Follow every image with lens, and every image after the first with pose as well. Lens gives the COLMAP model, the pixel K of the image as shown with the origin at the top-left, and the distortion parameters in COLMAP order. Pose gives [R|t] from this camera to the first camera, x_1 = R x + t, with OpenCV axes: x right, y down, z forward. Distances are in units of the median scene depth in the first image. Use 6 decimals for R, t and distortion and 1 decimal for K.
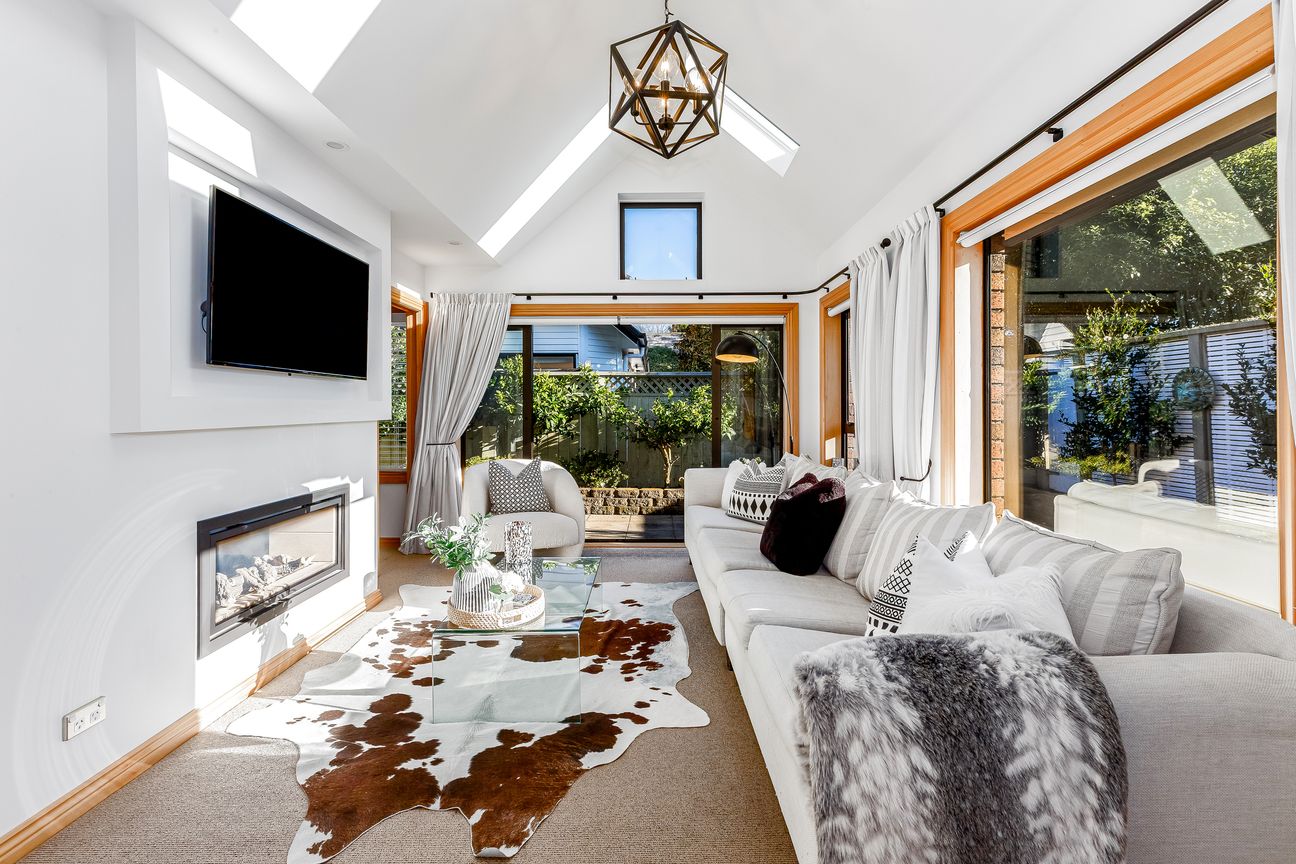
lens RADIAL K [[568.8, 0, 644.4], [0, 568.8, 407.0], [0, 0, 1]] dist [-0.000556, -0.000103]
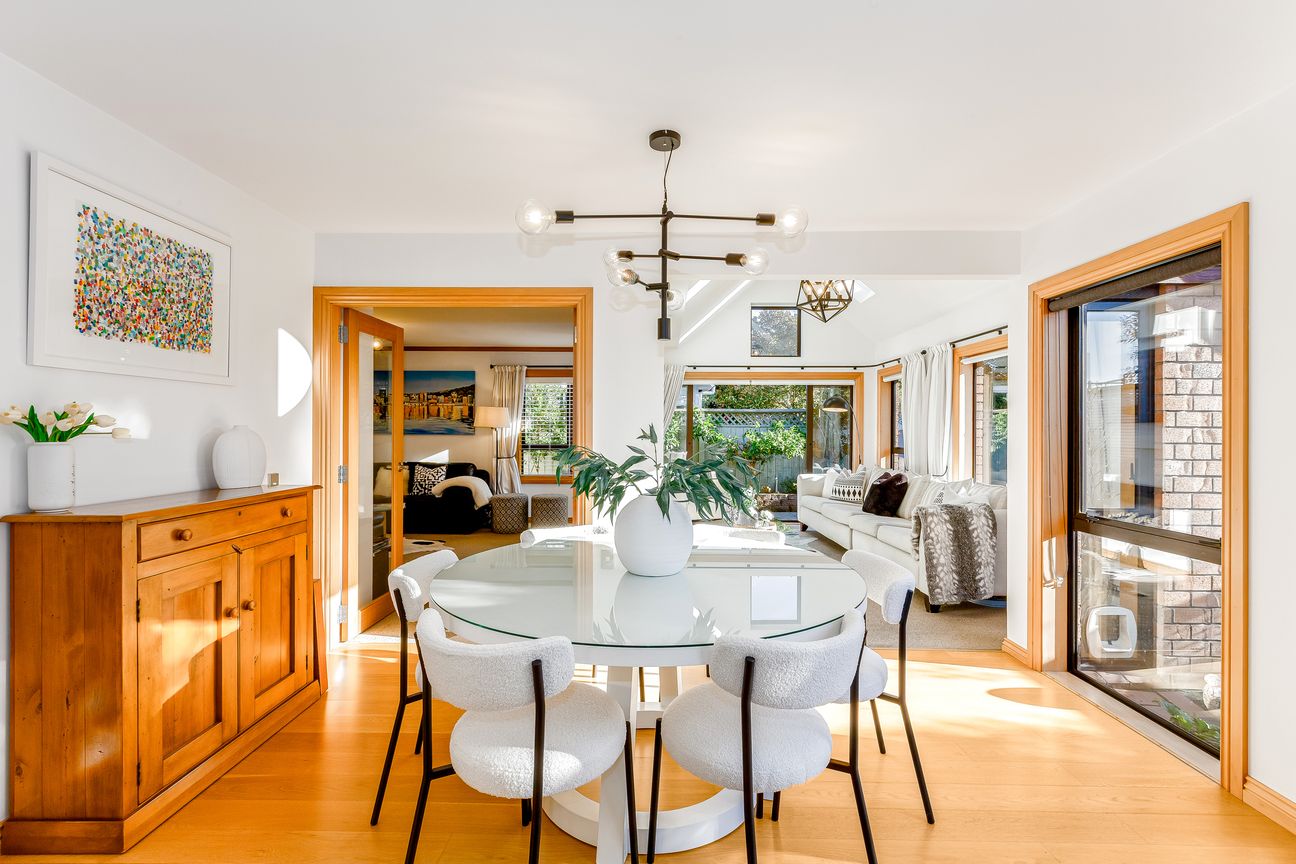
lens RADIAL K [[580.8, 0, 648.0], [0, 580.8, 432.0], [0, 0, 1]] dist [-0.001768, -0.000415]
pose [[0.999984, 0.005055, 0.002370, -0.606809], [-0.005059, 0.999986, 0.001623, -0.025607], [-0.002362, -0.001635, 0.999996, -1.137659]]
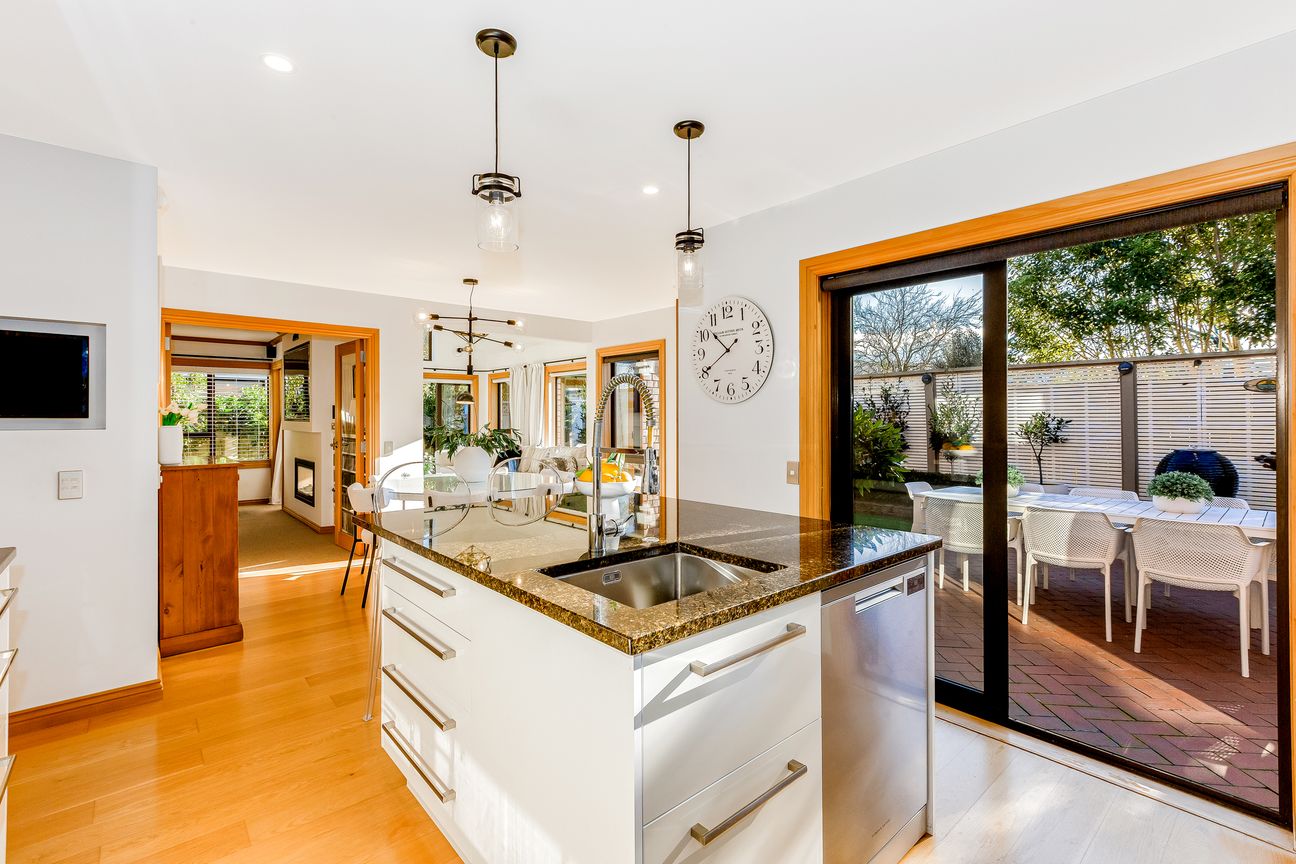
lens RADIAL K [[587.0, 0, 644.8], [0, 587.0, 416.2], [0, 0, 1]] dist [0.000333, -0.000028]
pose [[0.738081, 0.001495, 0.674710, -1.411900], [0.002761, 0.999982, -0.005236, -0.018620], [-0.674706, 0.005728, 0.738064, -2.003507]]
